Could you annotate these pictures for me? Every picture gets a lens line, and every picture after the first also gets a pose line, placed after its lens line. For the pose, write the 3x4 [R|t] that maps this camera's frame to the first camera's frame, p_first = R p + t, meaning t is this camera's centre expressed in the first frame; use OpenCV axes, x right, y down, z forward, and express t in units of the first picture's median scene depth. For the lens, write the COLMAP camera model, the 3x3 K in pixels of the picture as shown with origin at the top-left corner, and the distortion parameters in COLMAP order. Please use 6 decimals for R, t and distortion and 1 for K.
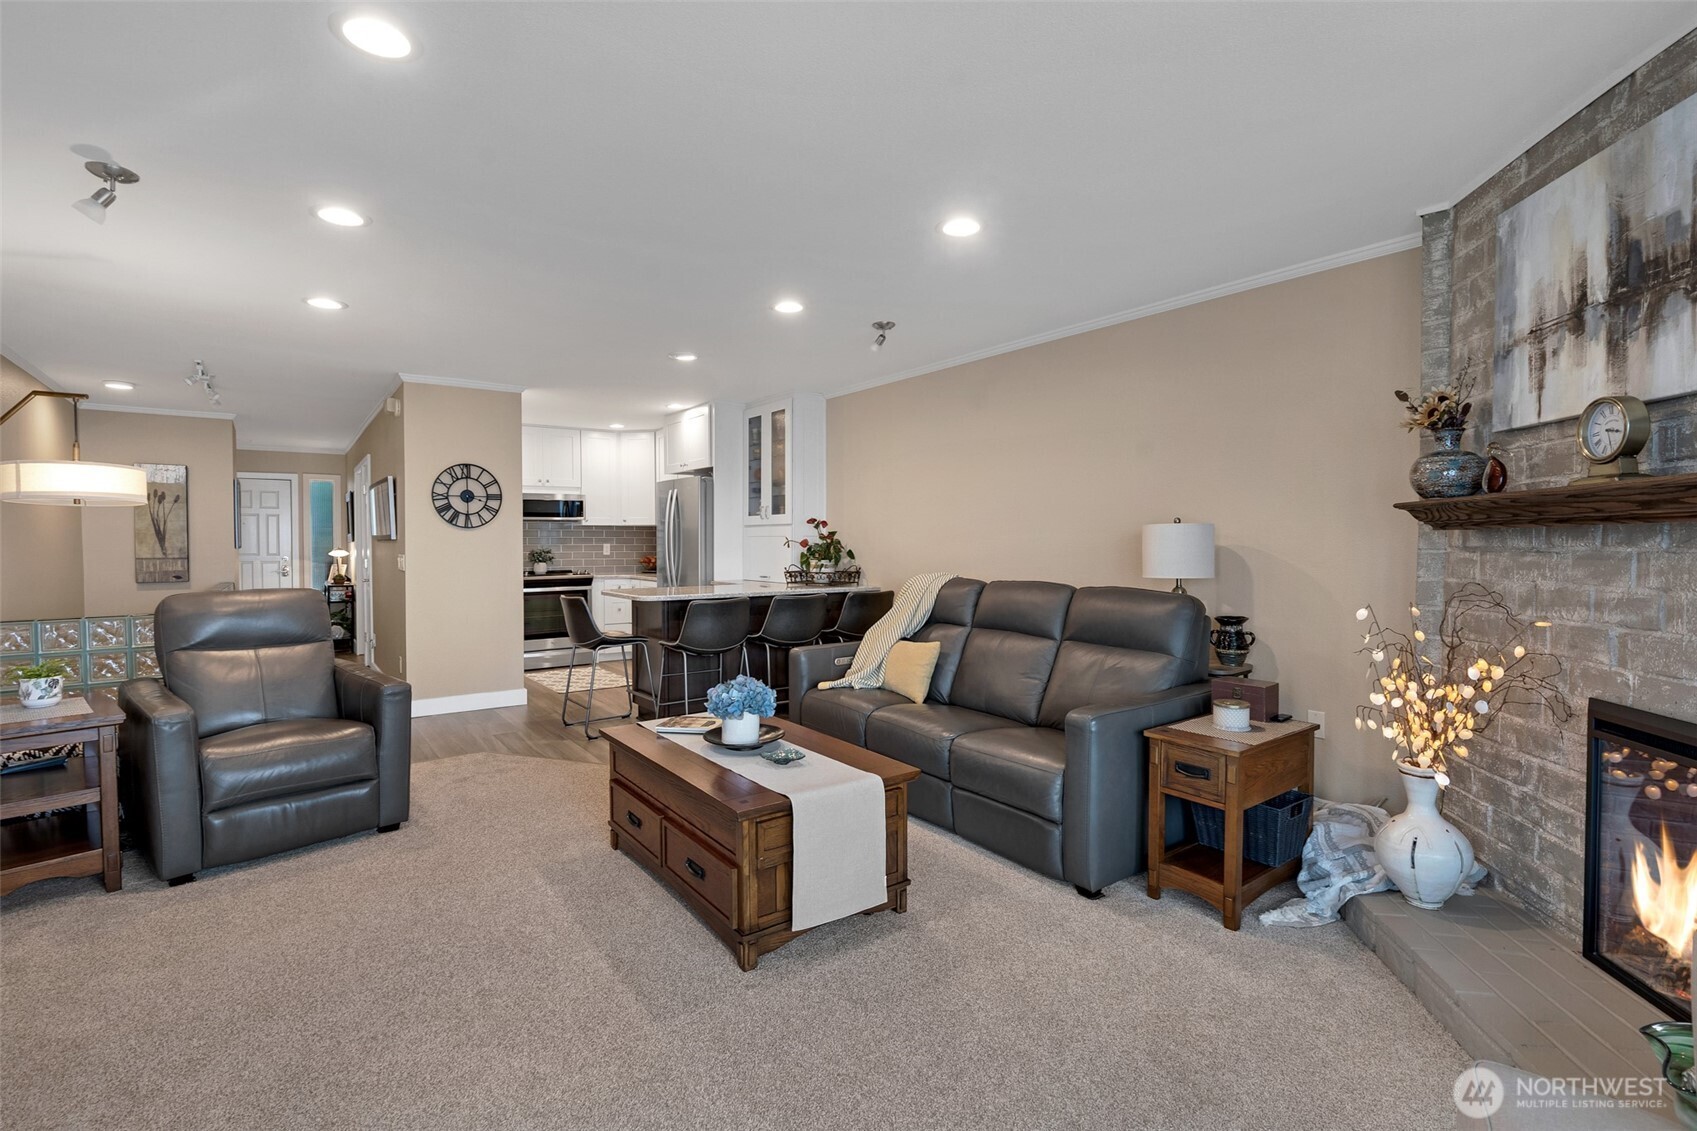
lens RADIAL K [[798.8, 0, 848.5], [0, 798.8, 565.5], [0, 0, 1]] dist [-0.021374, 0.000404]
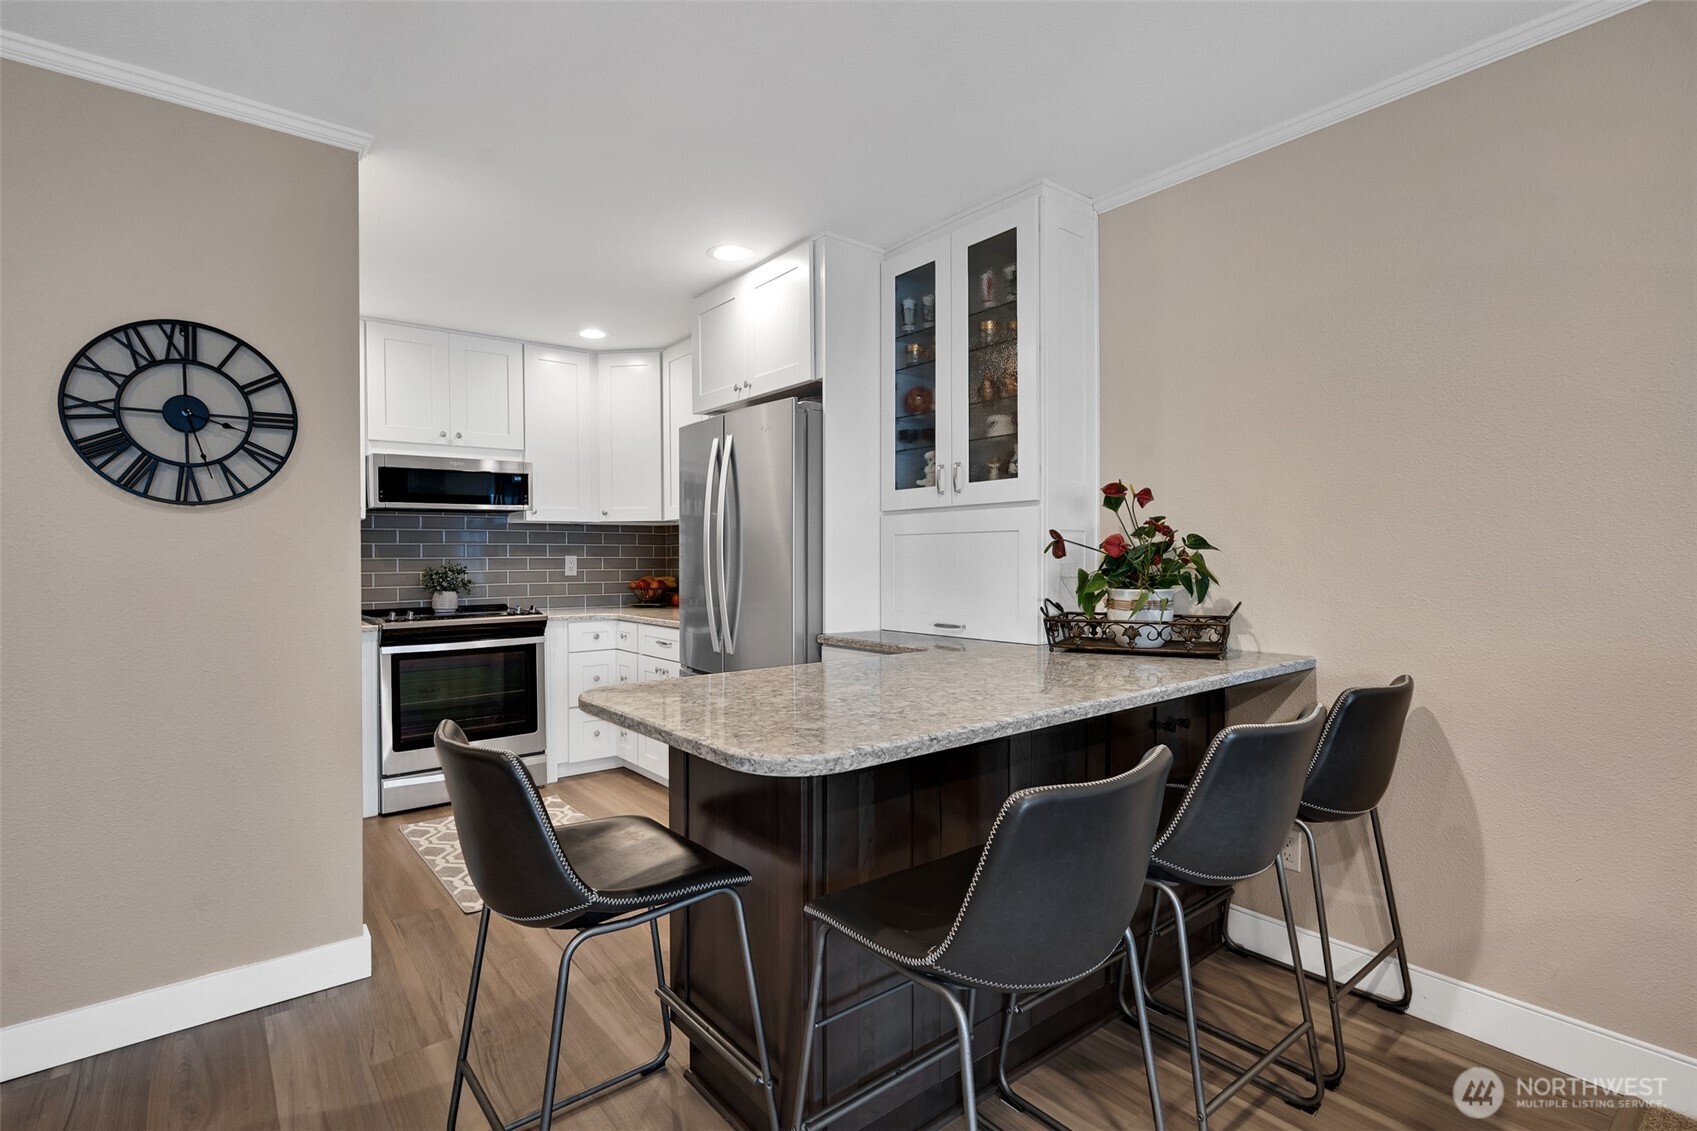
lens RADIAL K [[798.8, 0, 848.5], [0, 798.8, 565.5], [0, 0, 1]] dist [-0.021374, 0.000404]
pose [[0.998462, -0.004917, 0.055228, -0.196147], [0.006092, 0.999758, -0.021133, -0.010634], [-0.055110, 0.021437, 0.998250, 0.604476]]
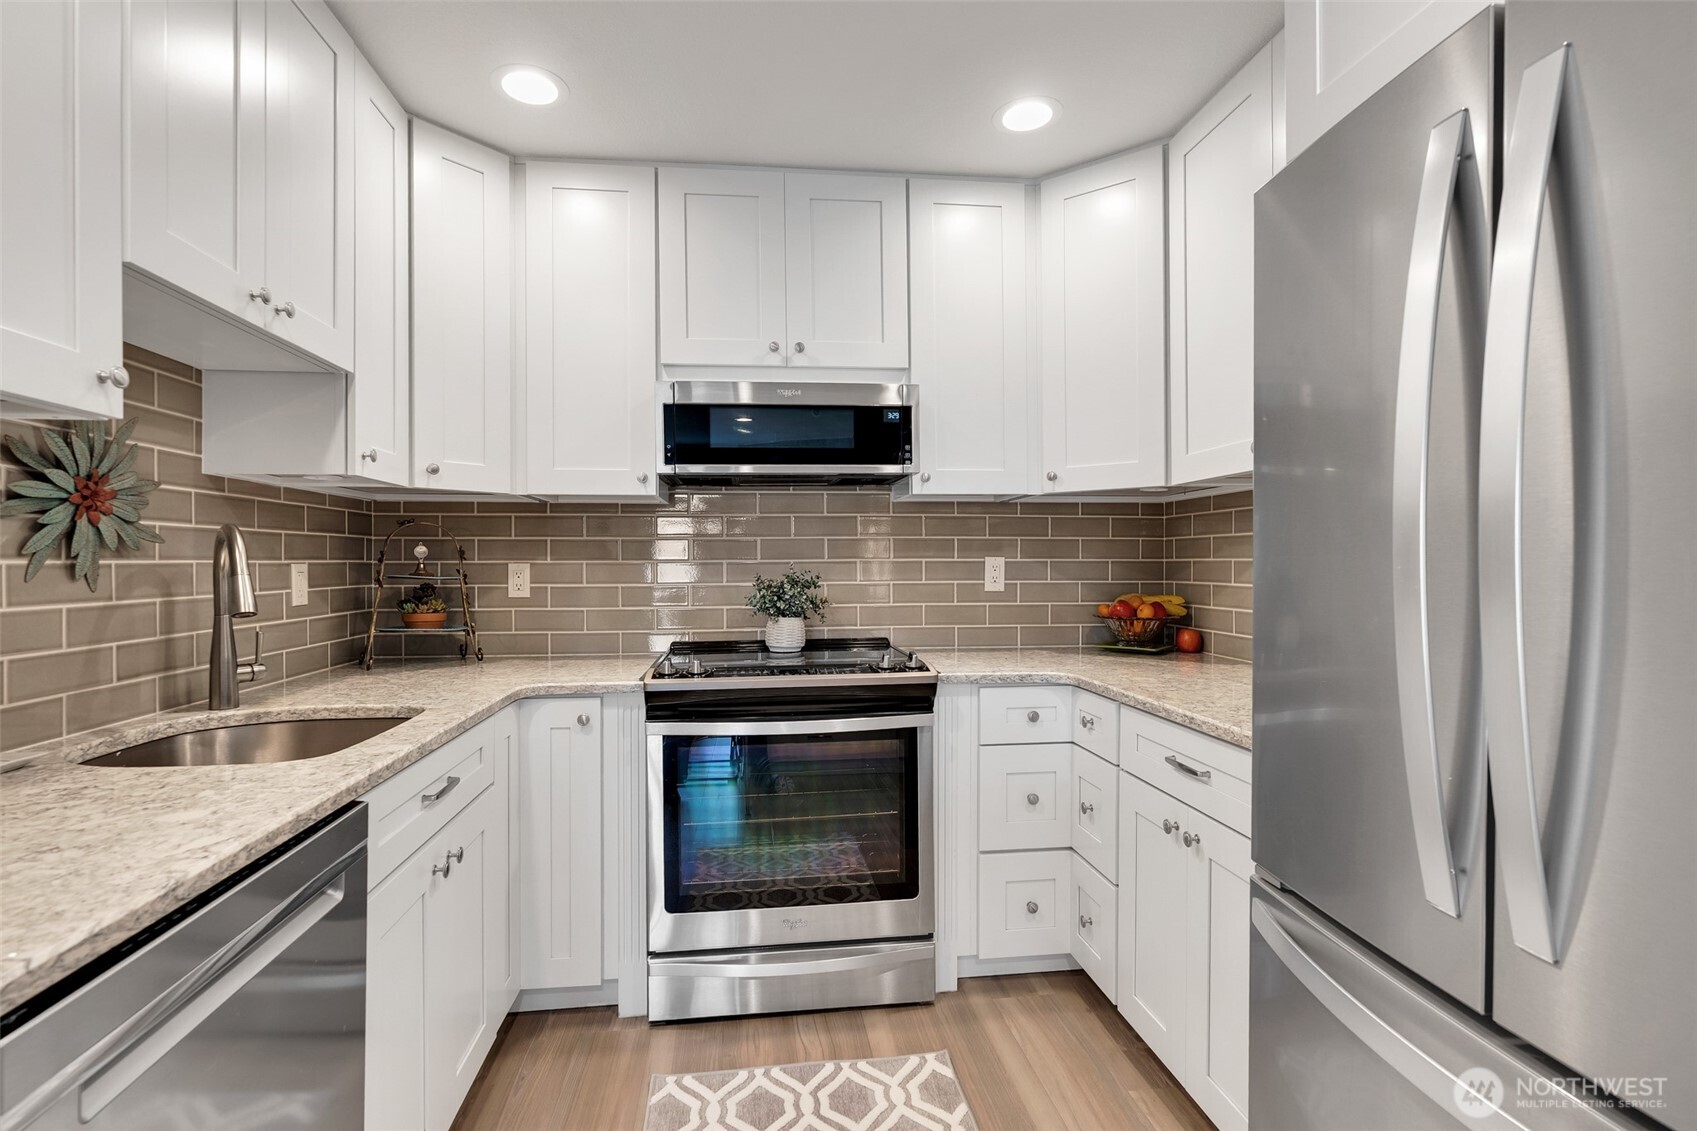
lens RADIAL K [[798.8, 0, 848.5], [0, 798.8, 565.5], [0, 0, 1]] dist [-0.021374, 0.000404]
pose [[0.877529, 0.000837, -0.479524, -0.281672], [-0.011416, 0.999751, -0.019147, -0.023953], [0.479389, 0.022277, 0.877320, 0.967132]]
